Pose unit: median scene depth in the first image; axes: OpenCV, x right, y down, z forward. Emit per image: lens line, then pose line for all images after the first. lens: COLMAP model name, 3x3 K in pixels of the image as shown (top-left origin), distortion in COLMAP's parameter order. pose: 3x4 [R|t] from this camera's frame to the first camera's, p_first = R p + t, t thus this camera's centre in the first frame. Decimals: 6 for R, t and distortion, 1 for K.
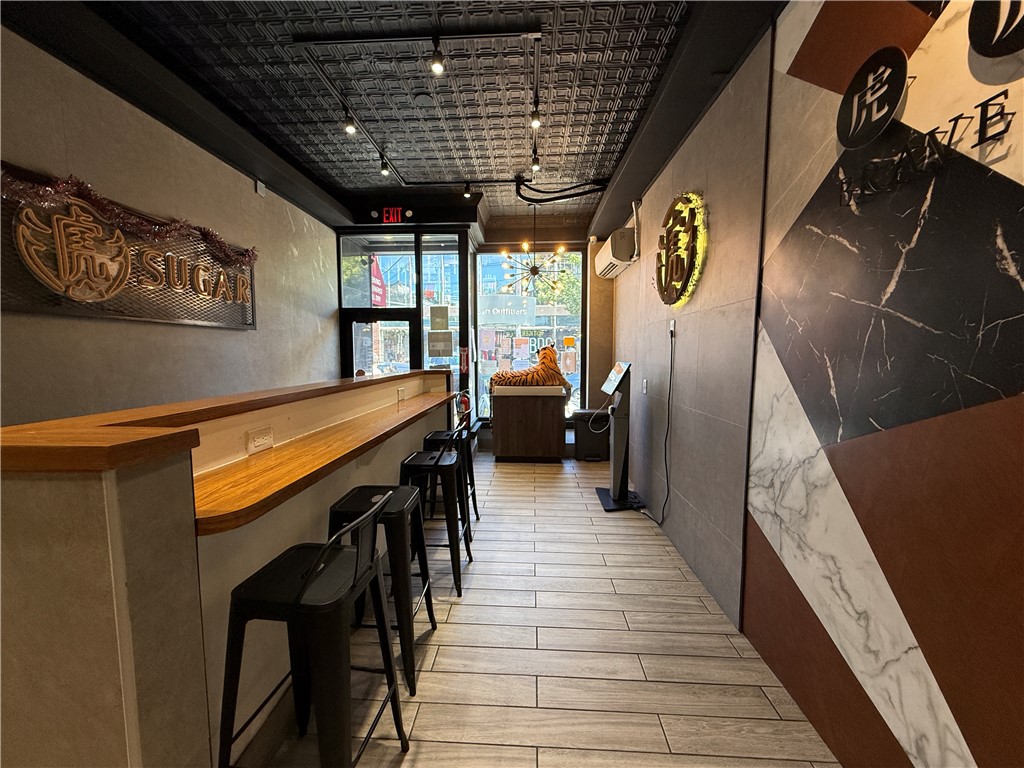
lens RADIAL K [[409.7, 0, 508.2], [0, 409.7, 386.2], [0, 0, 1]] dist [-0.001016, 0.000117]
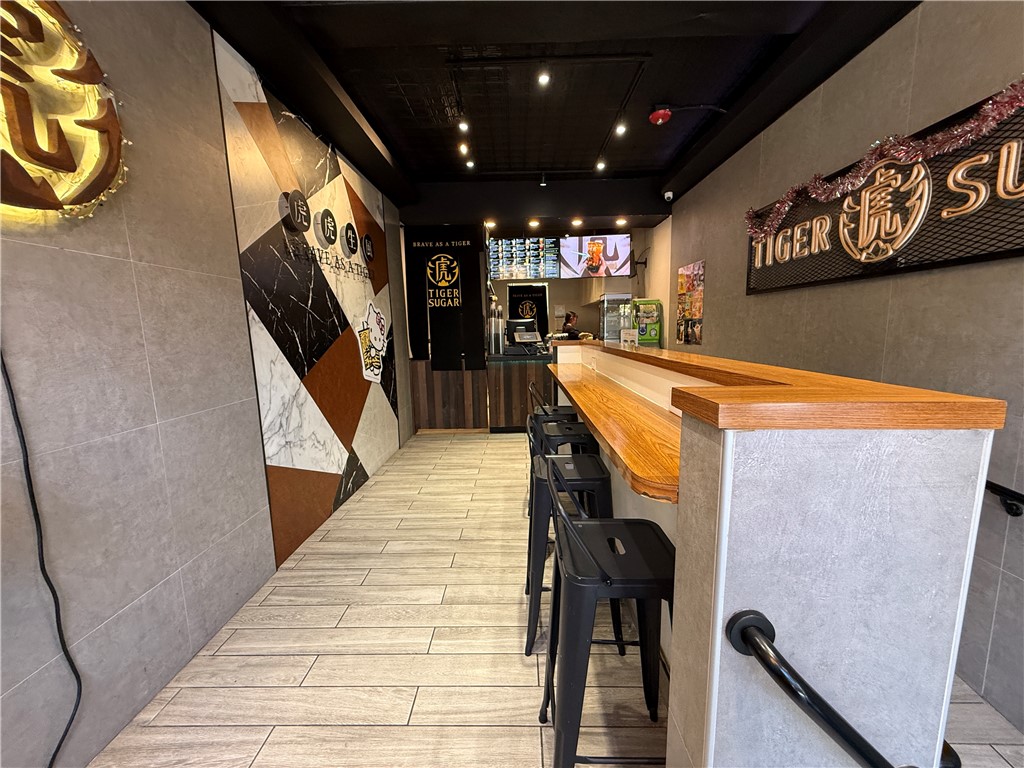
lens RADIAL K [[409.7, 0, 508.2], [0, 409.7, 386.2], [0, 0, 1]] dist [-0.001016, 0.000117]
pose [[-0.999221, 0.029871, -0.025781, -0.057121], [0.023423, 0.974837, 0.221684, -0.114394], [0.031754, 0.220908, -0.974778, 1.515060]]
